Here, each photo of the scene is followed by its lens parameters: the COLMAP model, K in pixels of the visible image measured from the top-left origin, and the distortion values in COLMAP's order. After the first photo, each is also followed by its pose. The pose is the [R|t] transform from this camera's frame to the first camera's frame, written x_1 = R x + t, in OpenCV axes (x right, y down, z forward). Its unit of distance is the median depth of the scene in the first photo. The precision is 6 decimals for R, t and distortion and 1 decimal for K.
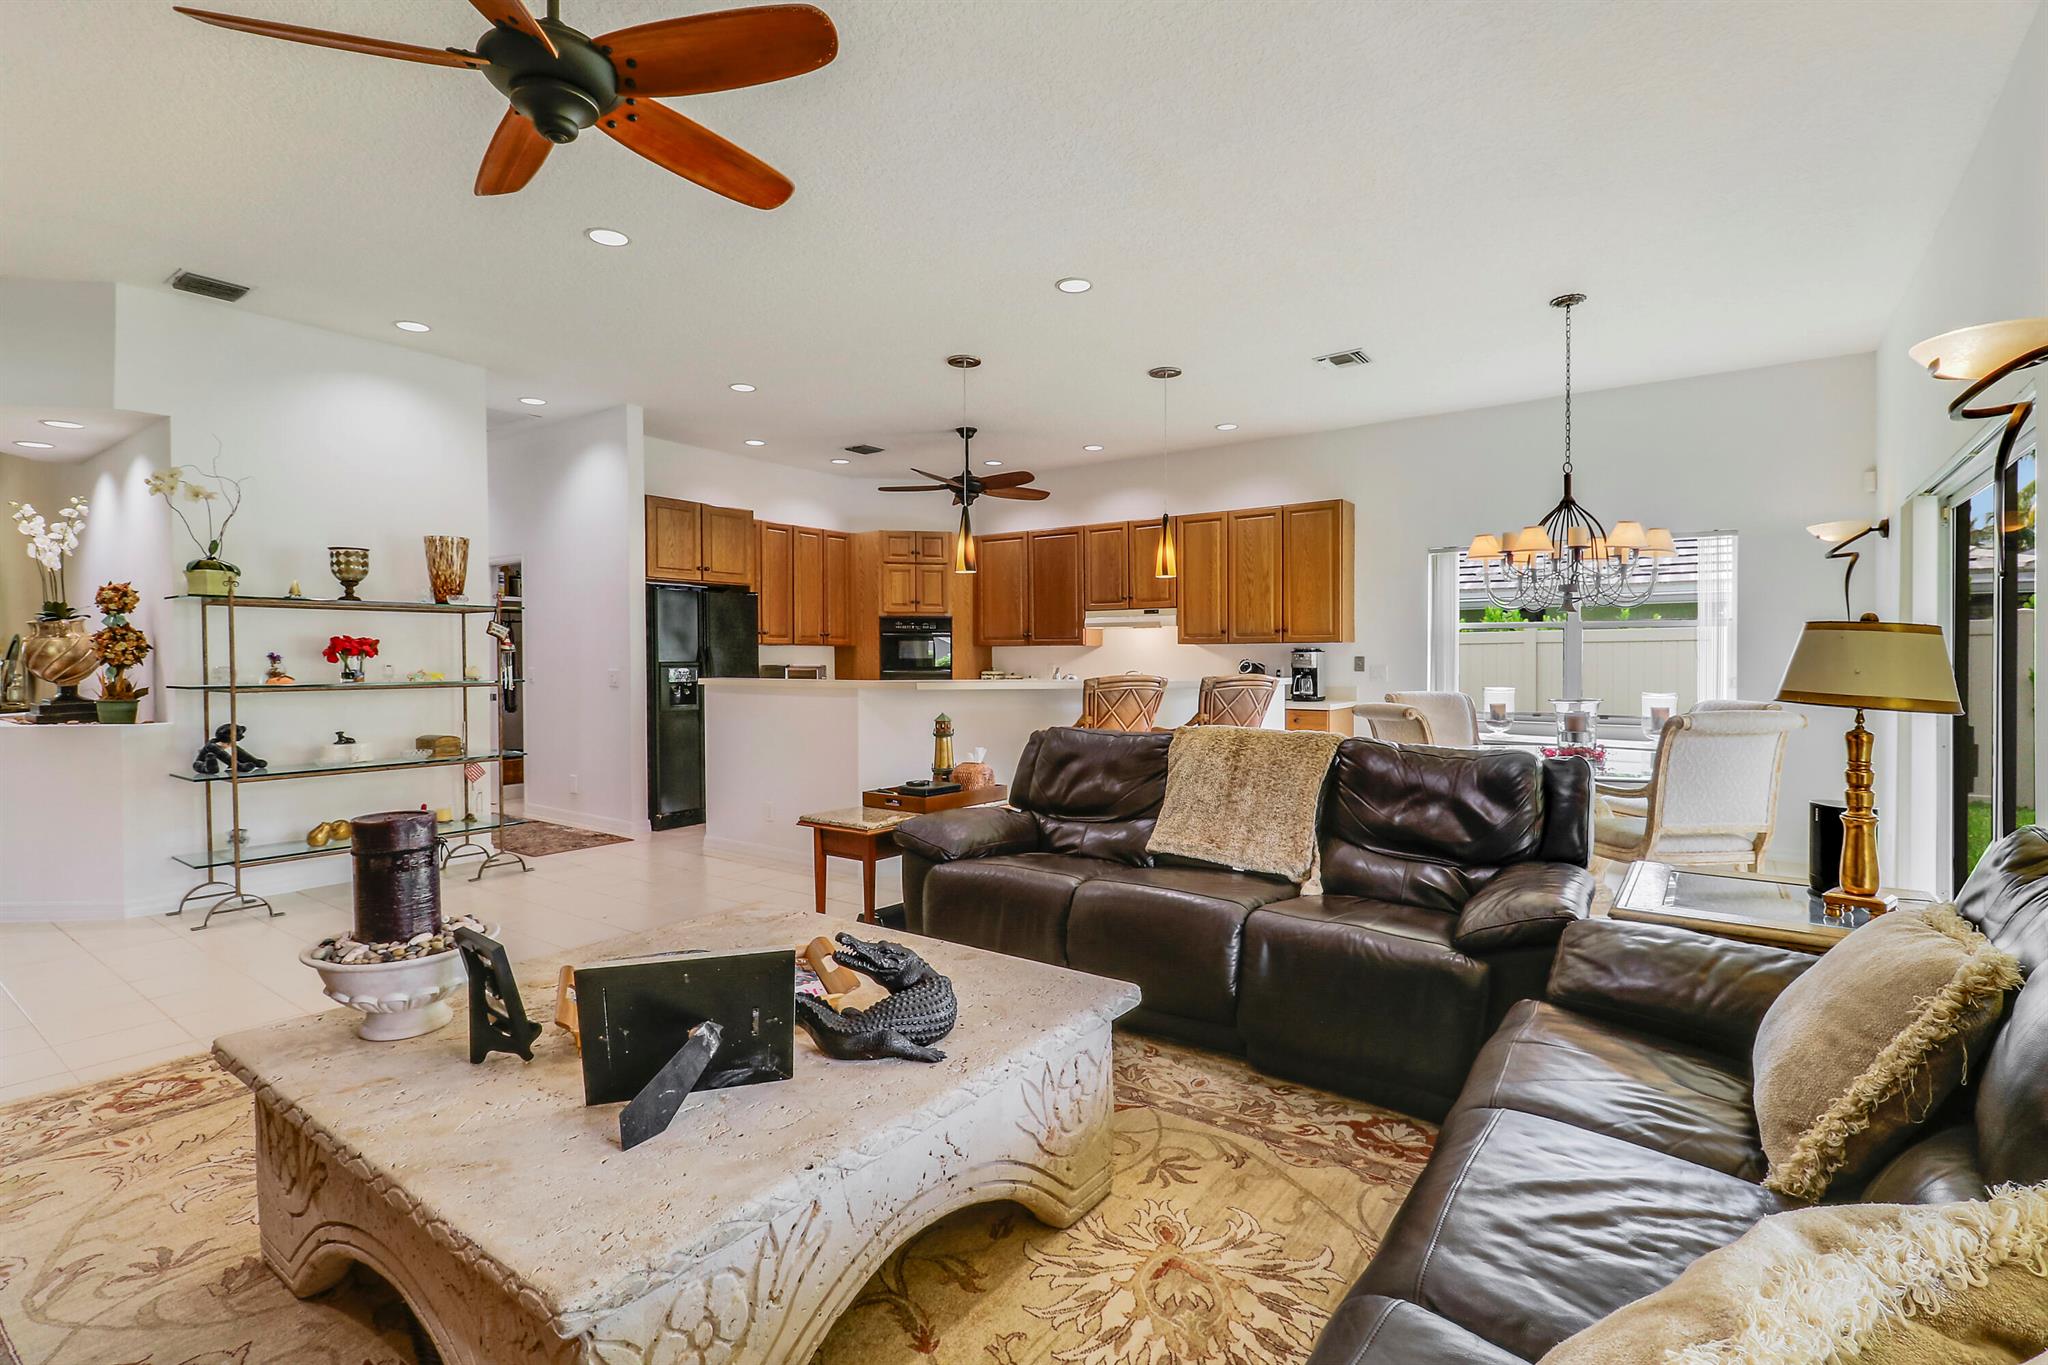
lens RADIAL K [[969.5, 0, 1020.2], [0, 969.5, 668.4], [0, 0, 1]] dist [0.040727, -0.000009]
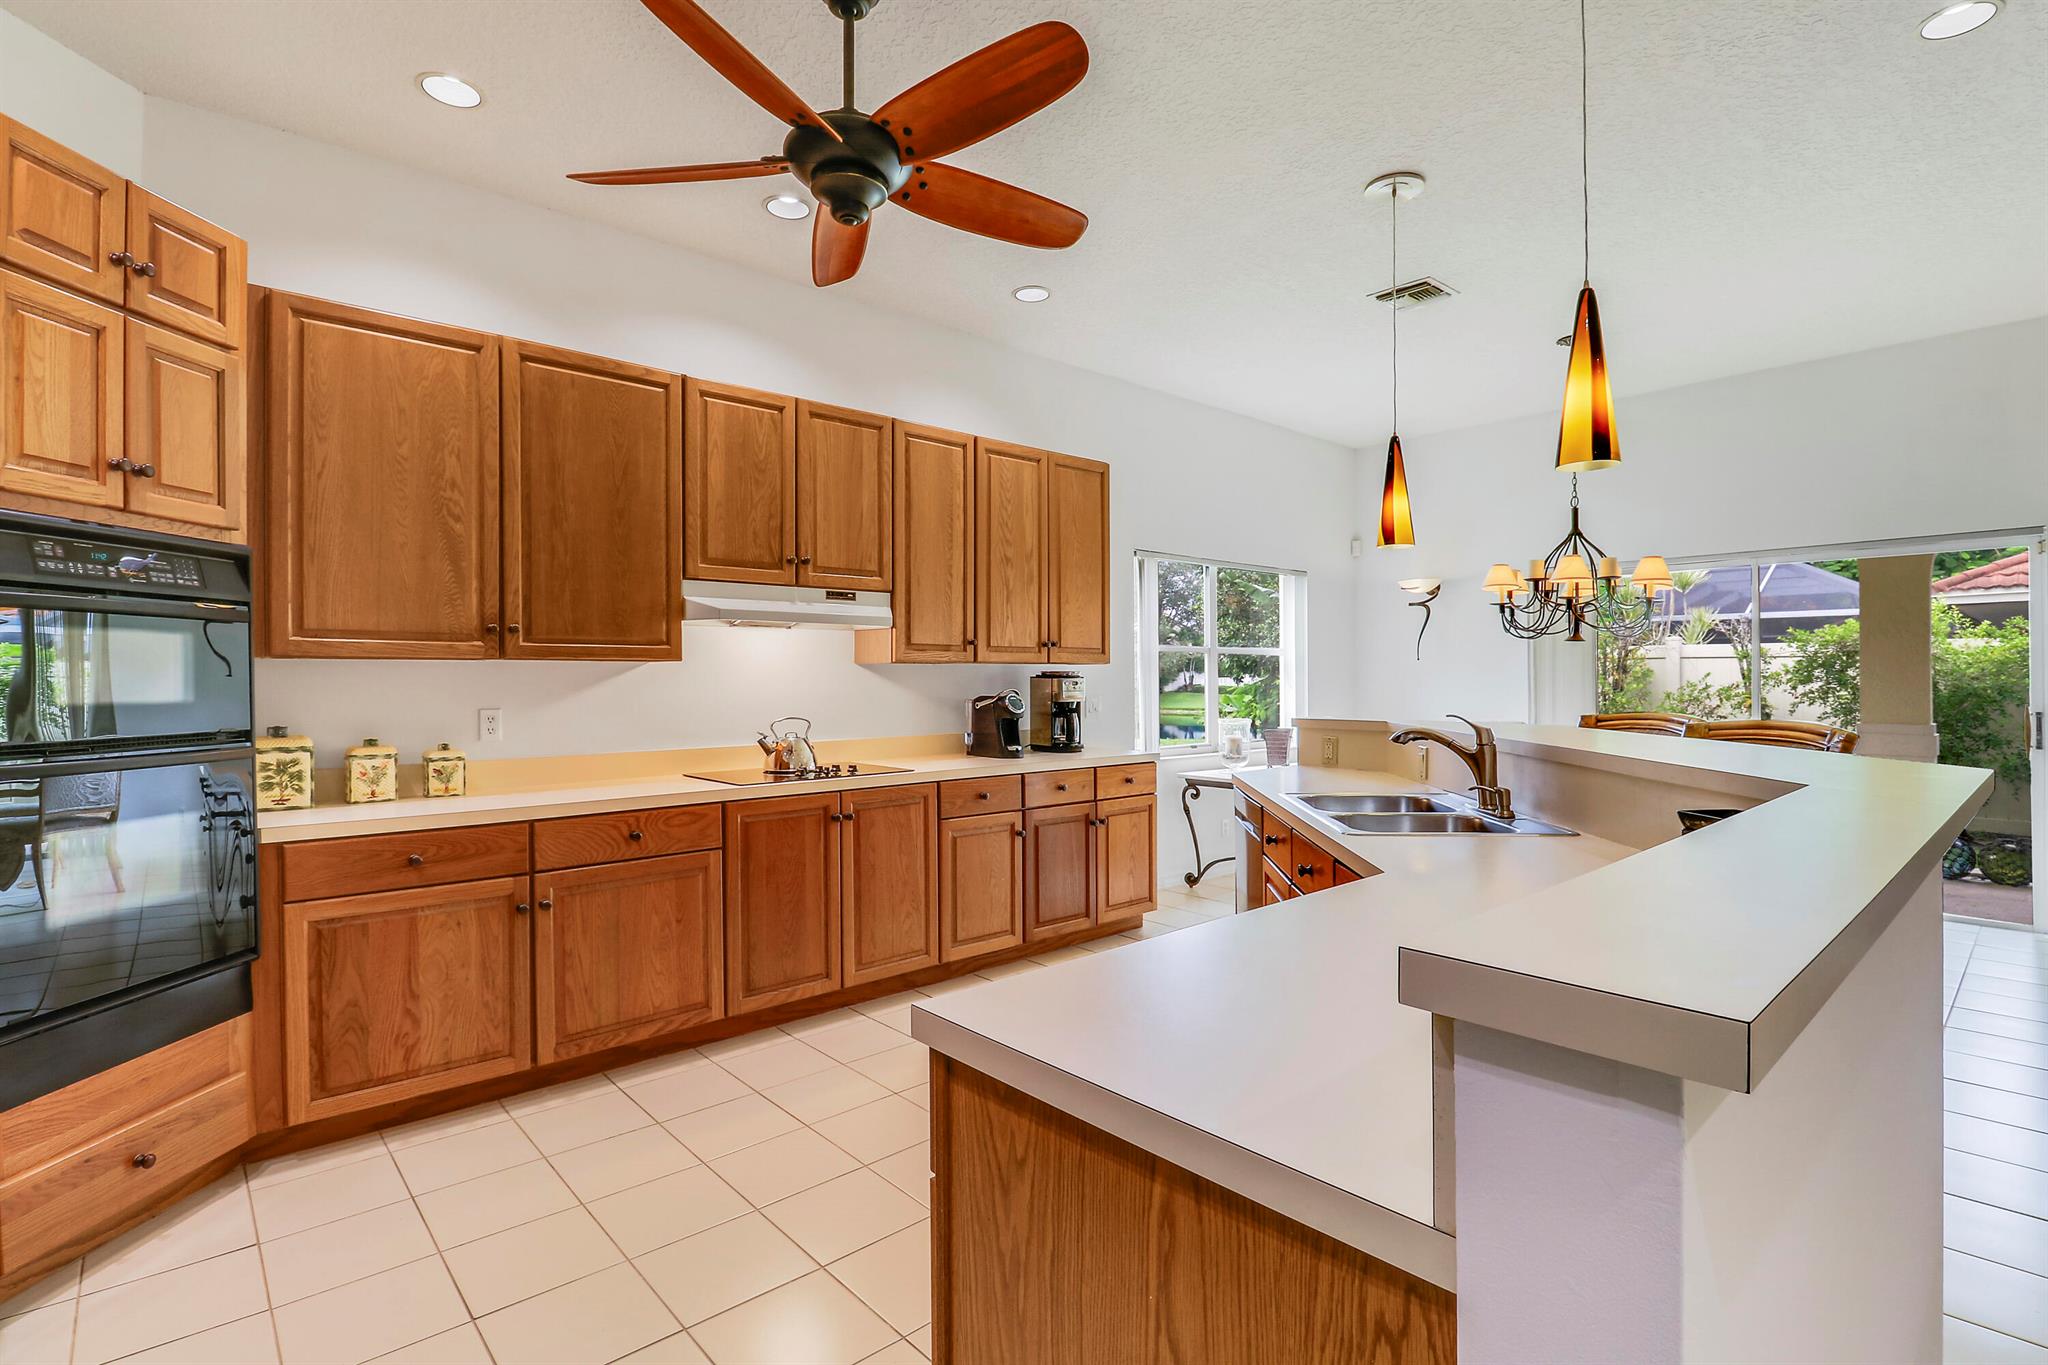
lens RADIAL K [[969.5, 0, 1020.2], [0, 969.5, 668.4], [0, 0, 1]] dist [0.040727, -0.000009]
pose [[0.205518, 0.002993, 0.978649, -0.330353], [0.007786, 0.999959, -0.004694, -0.017424], [-0.978622, 0.008584, 0.205486, 0.792819]]
